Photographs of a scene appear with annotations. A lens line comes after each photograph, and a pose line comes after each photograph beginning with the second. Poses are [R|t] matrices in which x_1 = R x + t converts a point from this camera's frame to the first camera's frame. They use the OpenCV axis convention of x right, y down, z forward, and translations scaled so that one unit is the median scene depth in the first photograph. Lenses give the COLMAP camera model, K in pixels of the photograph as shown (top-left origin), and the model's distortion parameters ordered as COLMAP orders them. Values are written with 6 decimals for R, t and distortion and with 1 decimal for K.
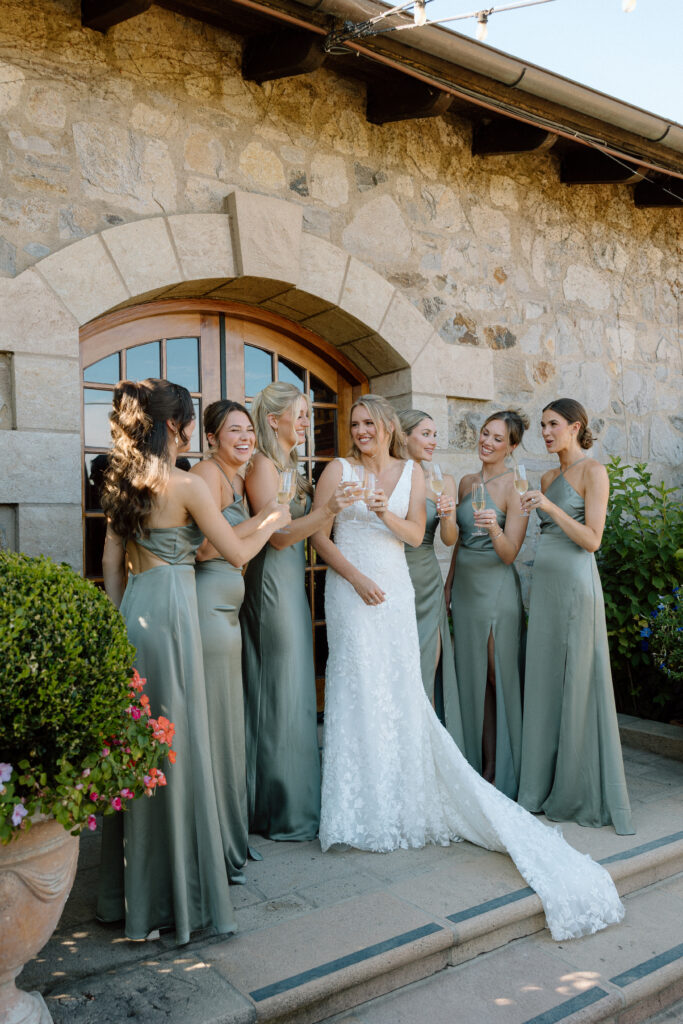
lens RADIAL K [[851.1, 0, 330.5], [0, 851.1, 503.6], [0, 0, 1]] dist [0.083480, -0.094905]
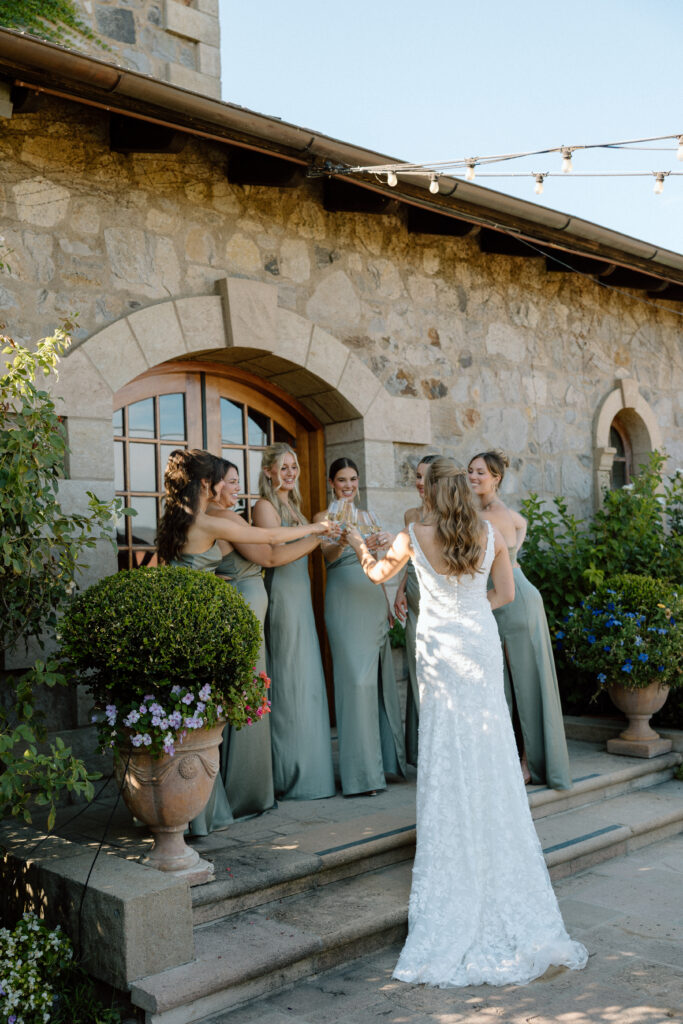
lens RADIAL K [[1077.7, 0, 335.1], [0, 1077.7, 509.7], [0, 0, 1]] dist [0.001030, 0.001759]
pose [[0.989490, -0.008756, 0.144335, -0.158472], [0.012669, 0.999576, -0.026216, 0.002896], [-0.144044, 0.027769, 0.989182, -0.443335]]
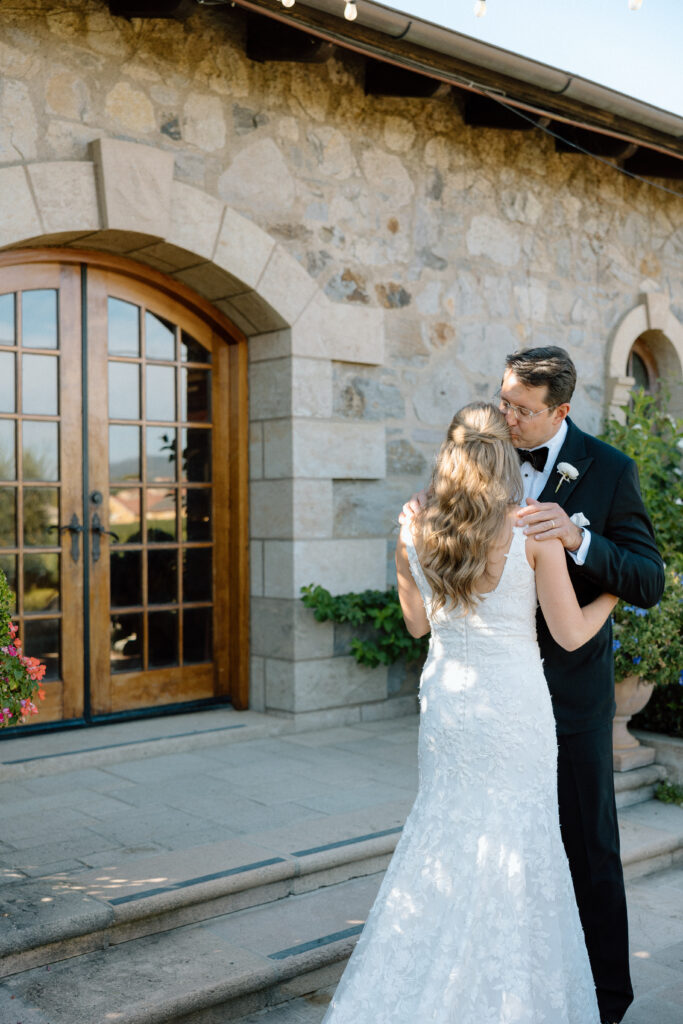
lens RADIAL K [[1168.3, 0, 335.9], [0, 1168.3, 513.9], [0, 0, 1]] dist [0.007056, 0.084156]
pose [[0.995133, 0.015699, 0.097279, 0.022937], [-0.018831, 0.999331, 0.031359, 0.000187], [-0.096721, -0.033038, 0.994763, -0.267168]]
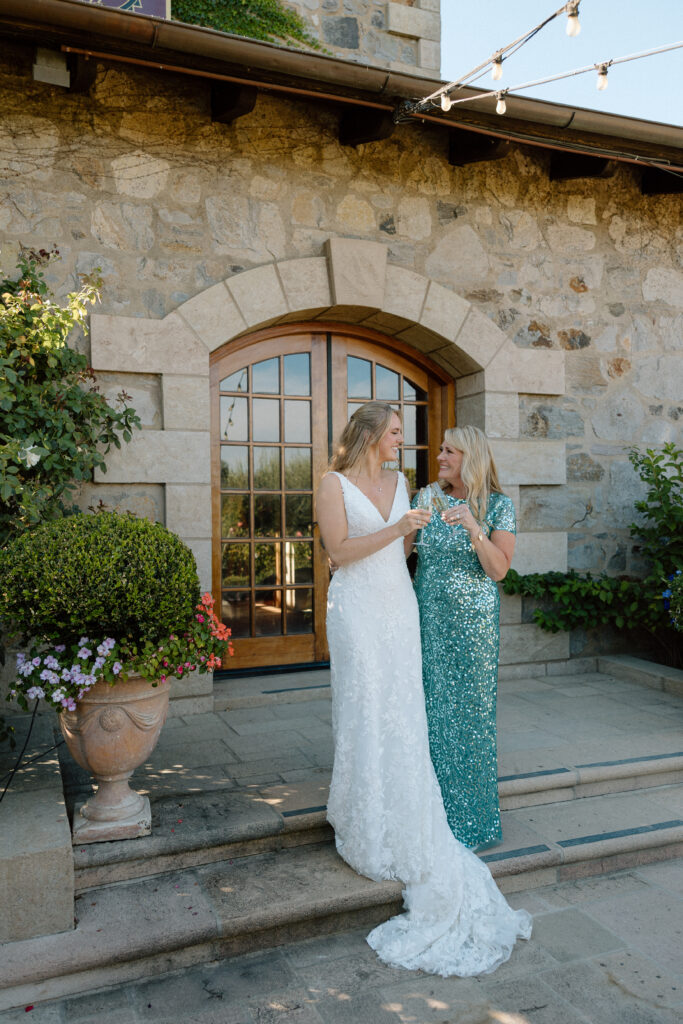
lens RADIAL K [[803.7, 0, 338.9], [0, 803.7, 505.4], [0, 0, 1]] dist [0.148041, -0.131584]
pose [[0.975966, 0.009231, -0.217727, 0.147085], [-0.002861, 0.999559, 0.029554, -0.002645], [0.217904, -0.028221, 0.975562, -0.164280]]
